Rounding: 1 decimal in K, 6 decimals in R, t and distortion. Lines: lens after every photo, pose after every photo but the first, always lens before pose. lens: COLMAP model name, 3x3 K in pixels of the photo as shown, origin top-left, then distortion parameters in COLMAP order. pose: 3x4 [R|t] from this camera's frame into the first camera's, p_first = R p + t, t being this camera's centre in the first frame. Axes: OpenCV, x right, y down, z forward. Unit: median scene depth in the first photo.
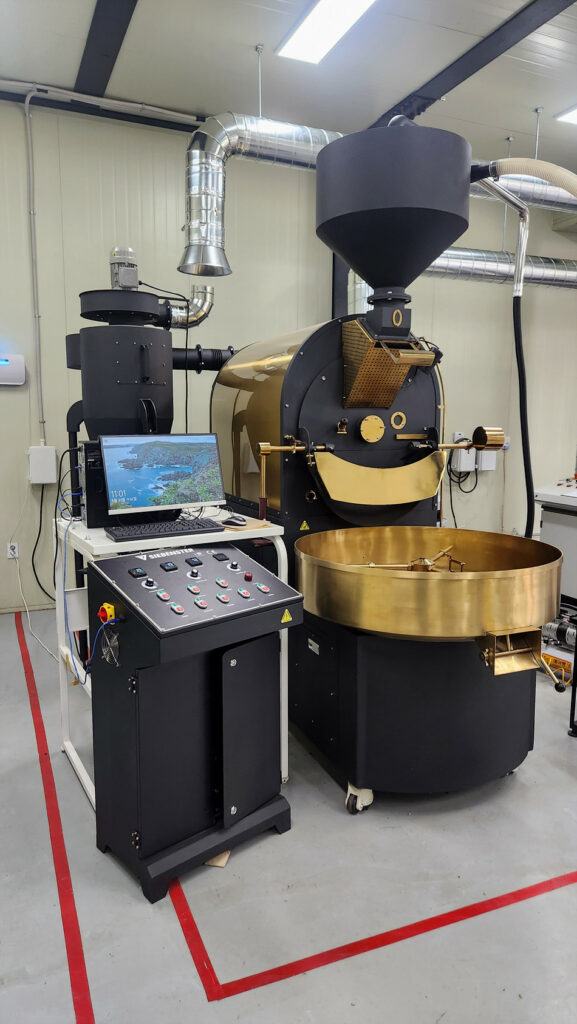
lens RADIAL K [[689.3, 0, 291.4], [0, 689.3, 504.9], [0, 0, 1]] dist [-0.000893, -0.000179]
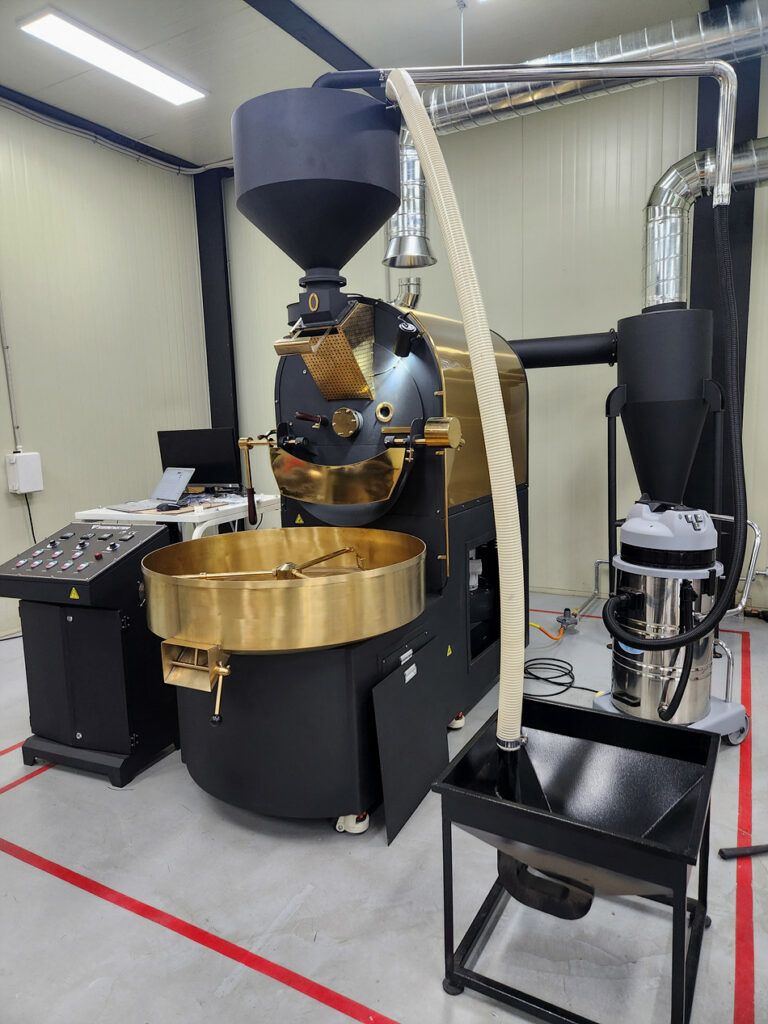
lens RADIAL K [[691.1, 0, 382.8], [0, 691.1, 514.4], [0, 0, 1]] dist [0.077273, -0.080007]
pose [[0.611170, 0.087253, -0.786675, 0.872125], [-0.059756, 0.996155, 0.064062, -0.047528], [0.789240, 0.007856, 0.614034, 0.449754]]
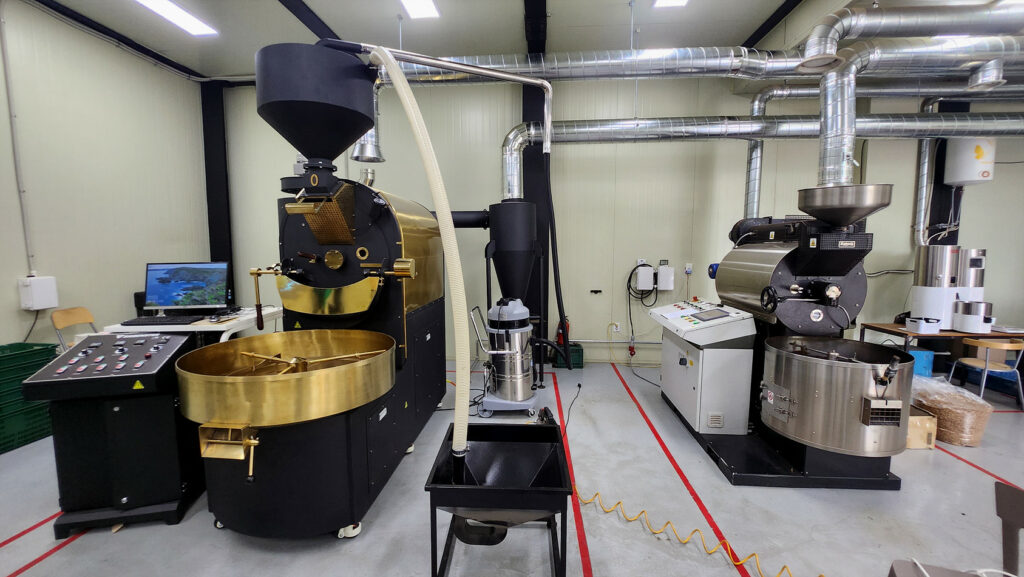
lens RADIAL K [[409.7, 0, 512.0], [0, 409.7, 288.5], [0, 0, 1]] dist [-0.022490, 0.000418]
pose [[0.883831, 0.040544, -0.466047, 0.802219], [-0.052392, 0.998549, -0.012489, -0.058207], [0.464864, 0.035456, 0.884672, 0.421217]]
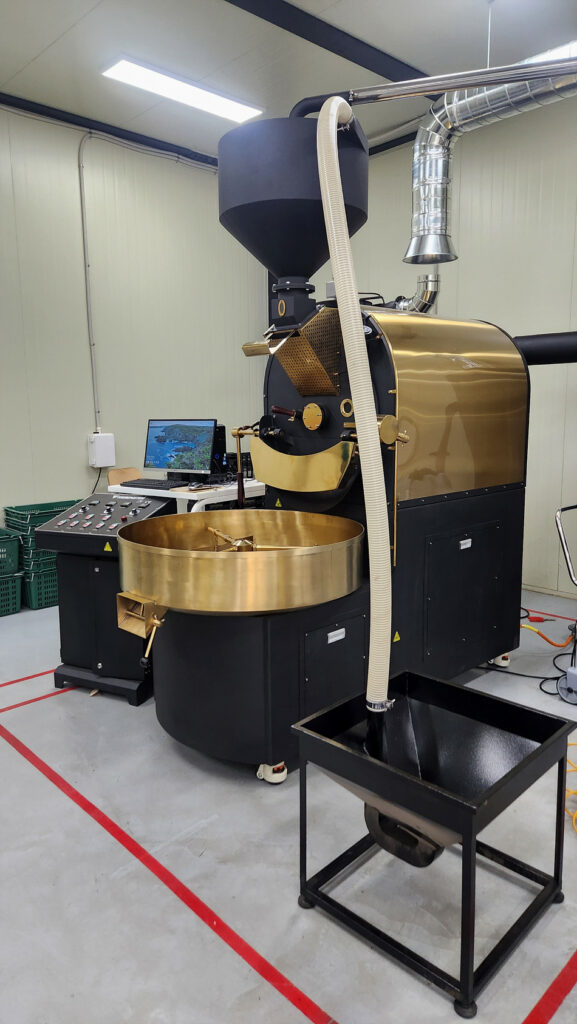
lens RADIAL K [[695.2, 0, 288.5], [0, 695.2, 512.0], [0, 0, 1]] dist [0.043332, -0.001067]
pose [[0.344387, 0.132092, -0.929489, 1.047928], [-0.103619, 0.989352, 0.102207, -0.069766], [0.933092, 0.061114, 0.354407, 0.591092]]
